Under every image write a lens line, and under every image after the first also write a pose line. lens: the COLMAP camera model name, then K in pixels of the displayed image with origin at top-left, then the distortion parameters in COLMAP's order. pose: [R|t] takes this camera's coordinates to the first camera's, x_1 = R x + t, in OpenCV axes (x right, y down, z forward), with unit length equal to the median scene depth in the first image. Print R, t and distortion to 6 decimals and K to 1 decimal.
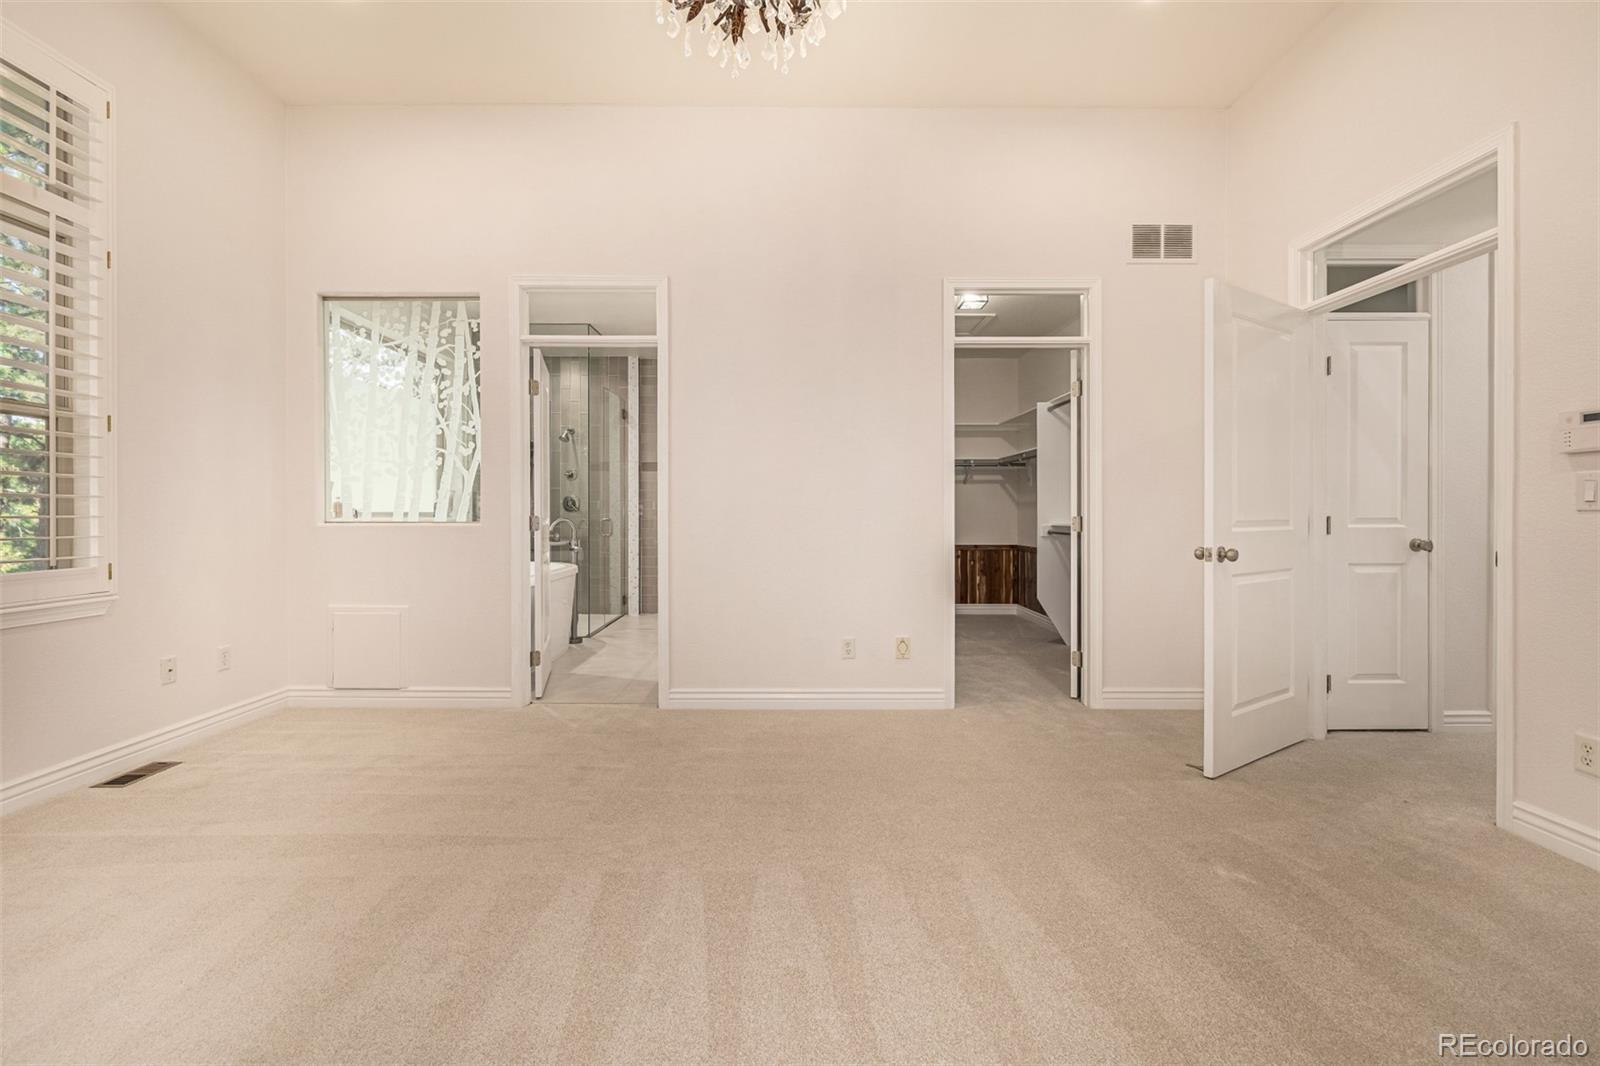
lens RADIAL K [[679.2, 0, 791.8], [0, 679.2, 516.8], [0, 0, 1]] dist [-0.002967, -0.000001]
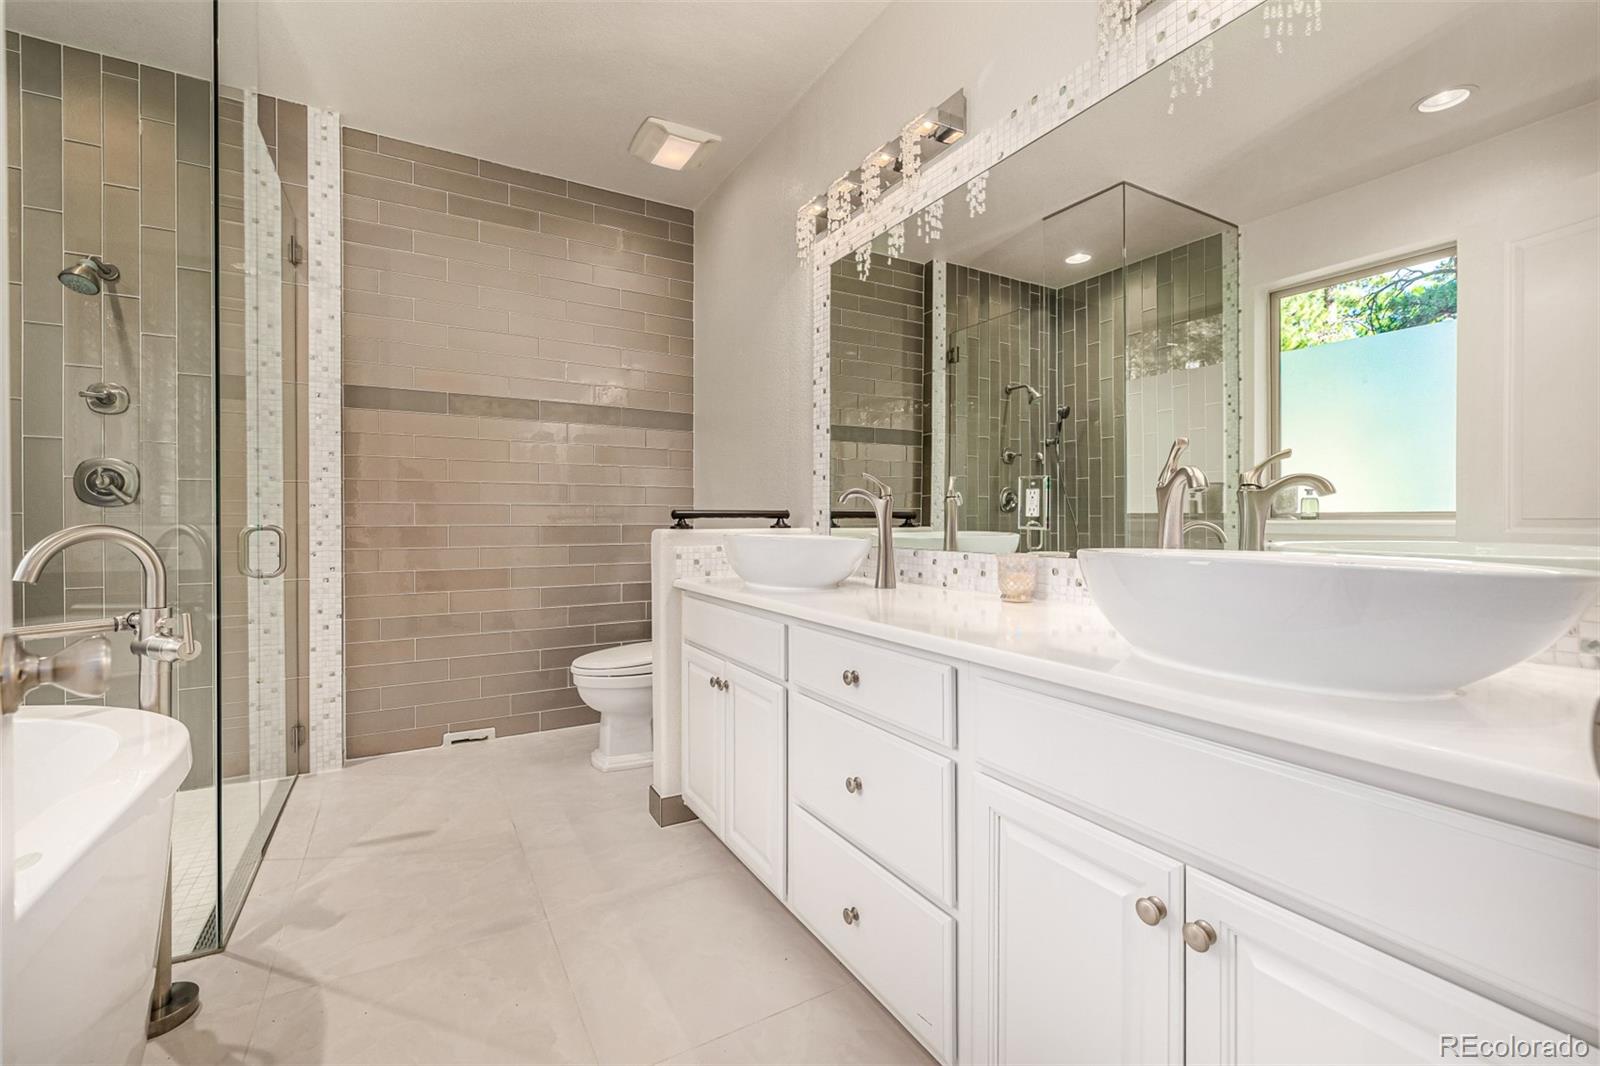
lens RADIAL K [[667.0, 0, 786.2], [0, 667.0, 518.5], [0, 0, 1]] dist [0.001353, 0.000185]
pose [[0.870839, -0.001567, 0.491566, -0.348894], [0.000606, 0.999998, 0.002114, -0.002255], [-0.491569, -0.001543, 0.870838, 0.974796]]
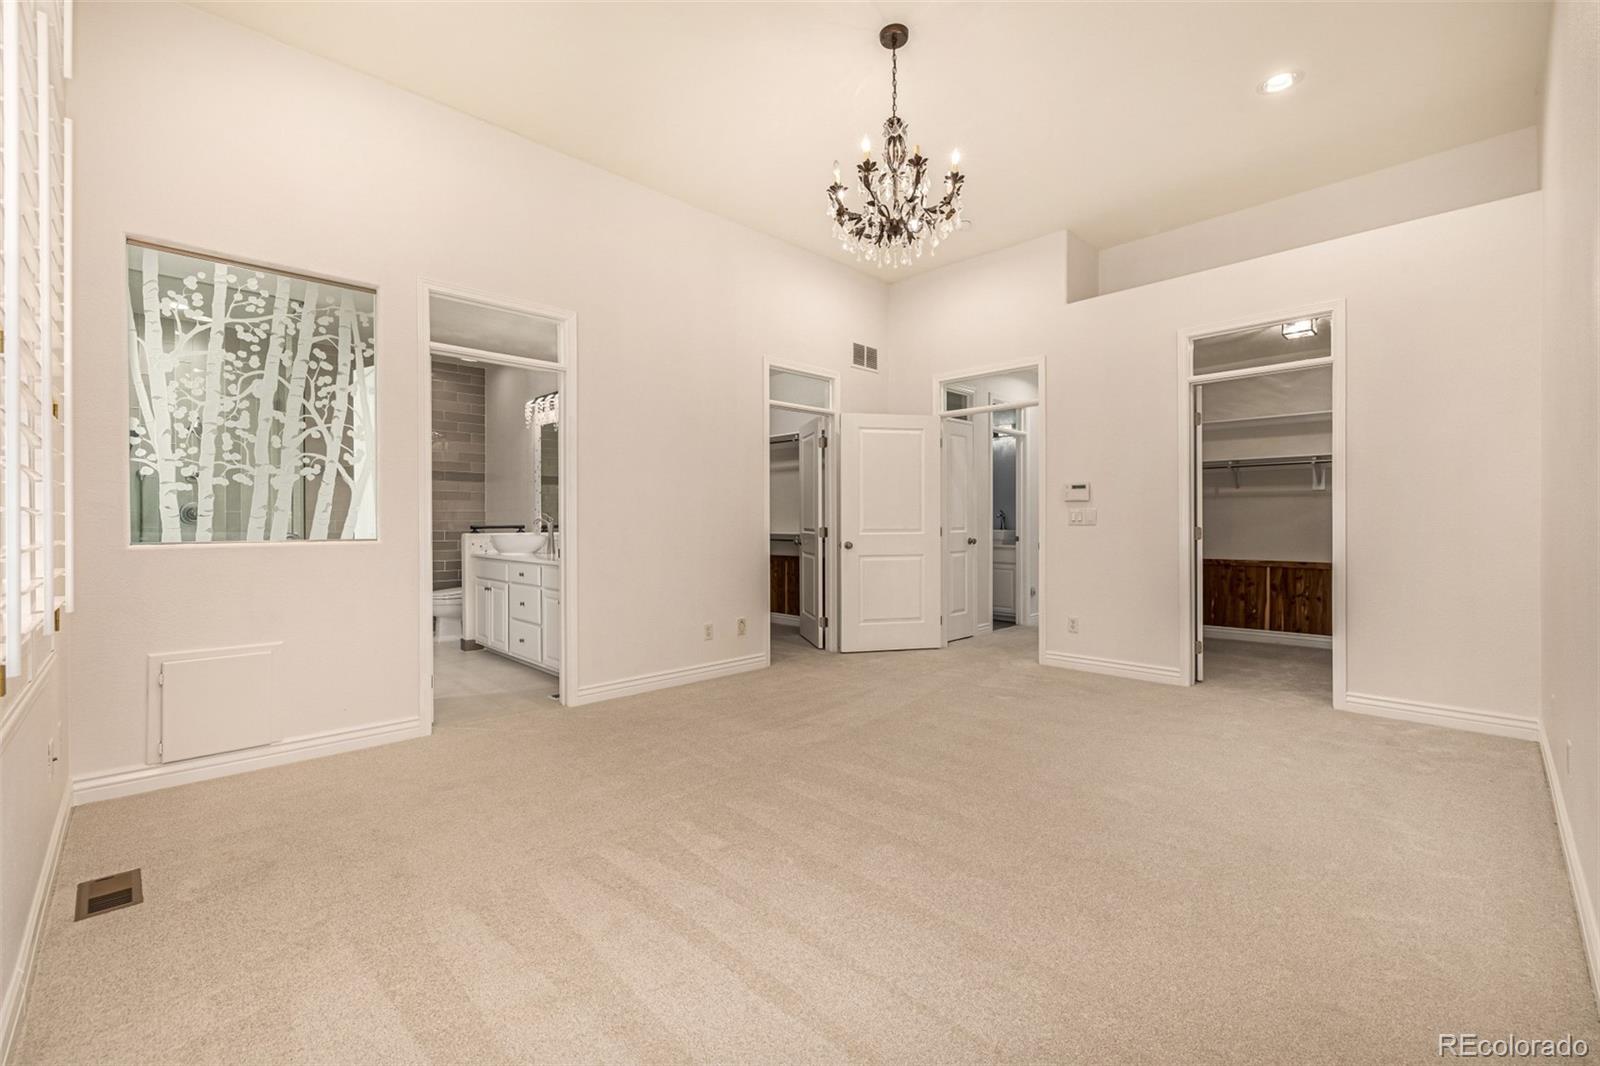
lens RADIAL K [[679.2, 0, 791.8], [0, 679.2, 516.8], [0, 0, 1]] dist [-0.002967, -0.000001]
pose [[0.715596, 0.001927, 0.698512, -0.687970], [0.005371, 0.999951, -0.008261, -0.011687], [-0.698494, 0.009663, 0.715551, -0.030343]]
